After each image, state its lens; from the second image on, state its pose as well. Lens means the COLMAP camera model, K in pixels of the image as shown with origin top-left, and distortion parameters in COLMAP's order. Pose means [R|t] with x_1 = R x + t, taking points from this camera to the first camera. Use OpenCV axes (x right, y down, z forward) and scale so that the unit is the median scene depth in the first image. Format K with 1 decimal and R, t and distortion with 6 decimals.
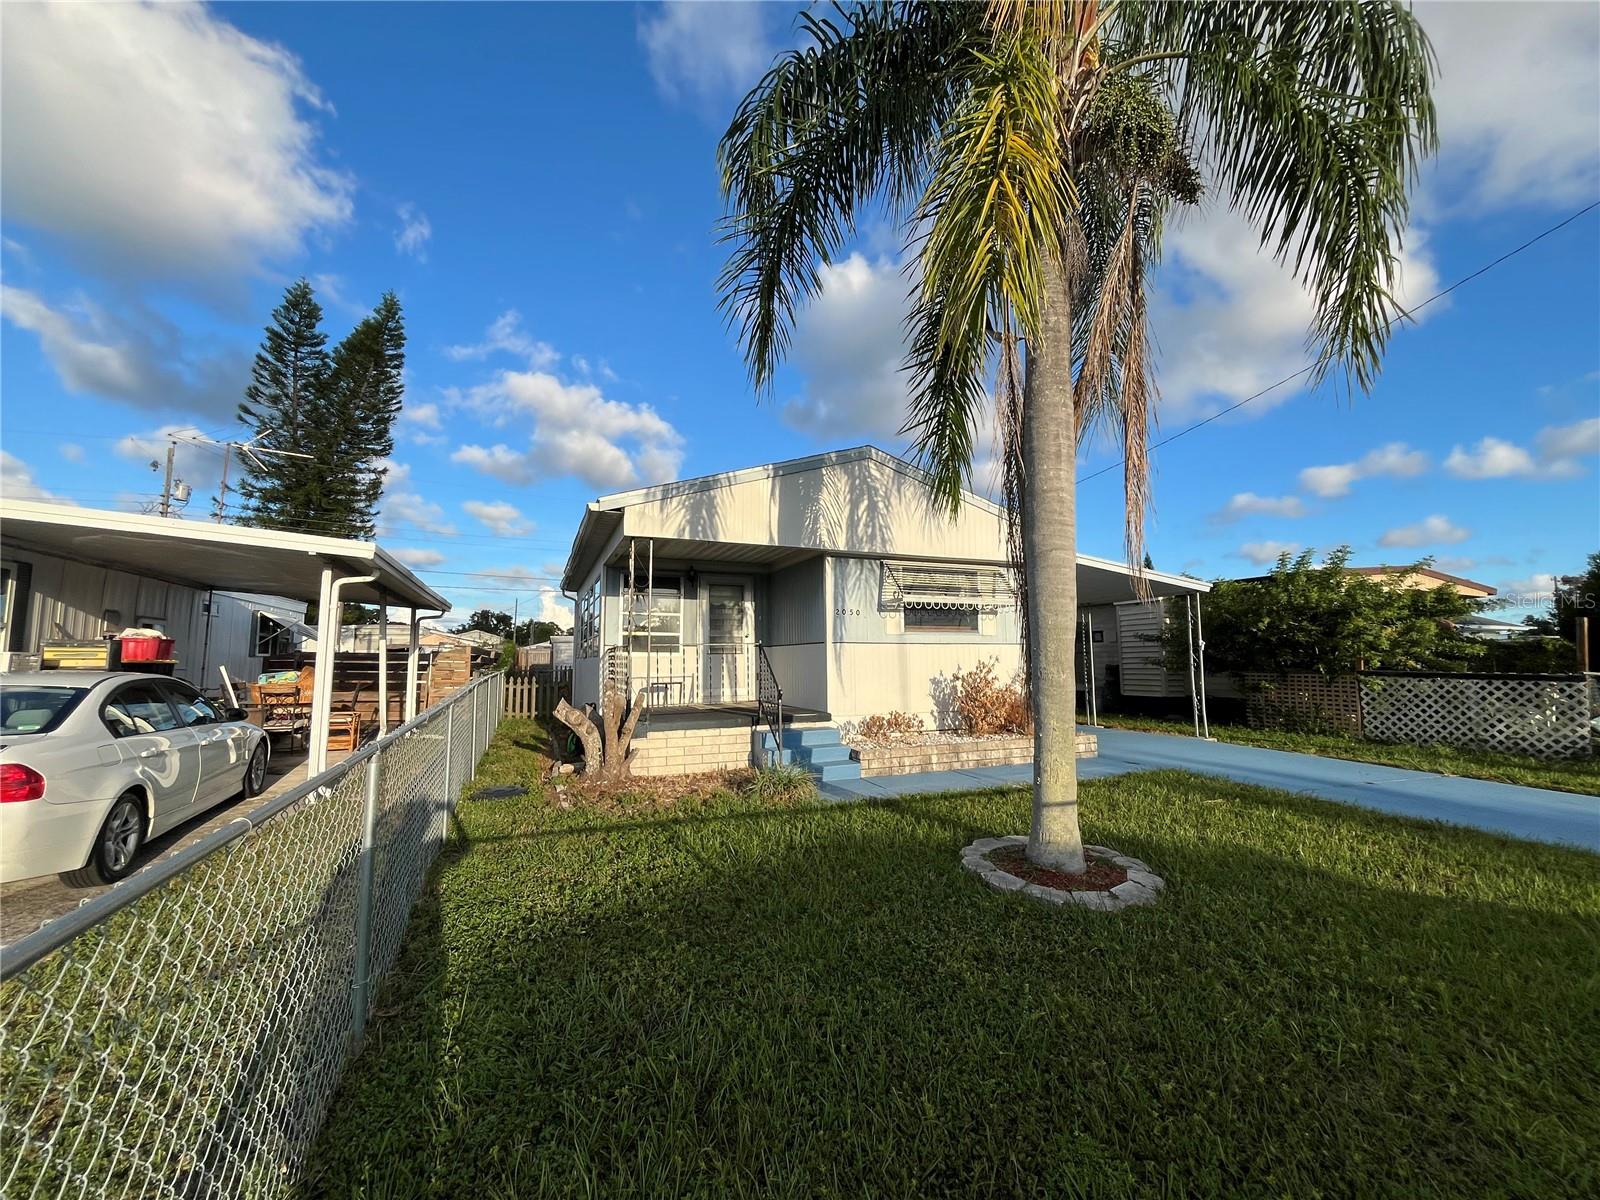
lens RADIAL K [[647.1, 0, 800.0], [0, 647.1, 600.0], [0, 0, 1]] dist [-0.002796, -0.000014]
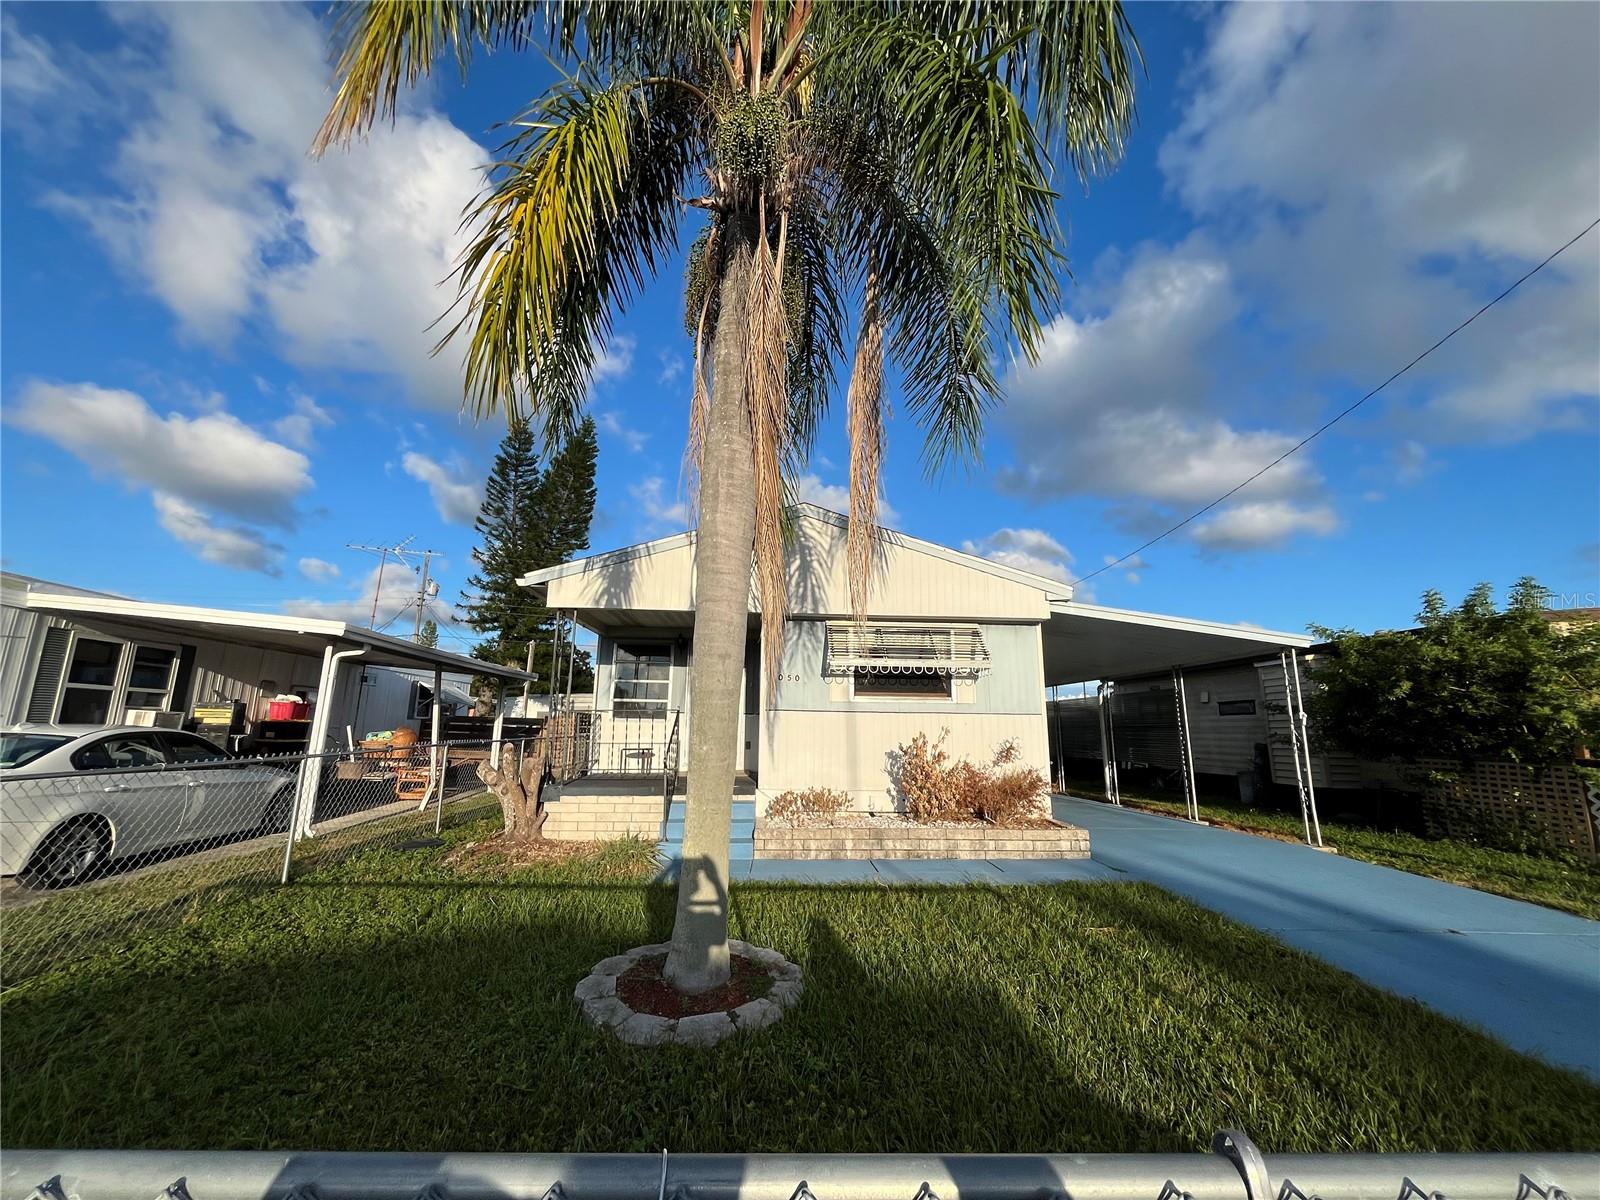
lens RADIAL K [[647.1, 0, 800.0], [0, 647.1, 600.0], [0, 0, 1]] dist [-0.002796, -0.000014]
pose [[0.943731, -0.047428, -0.327295, 0.388138], [0.012476, 0.994064, -0.108076, 0.007915], [0.330478, 0.097912, 0.938721, 0.103199]]
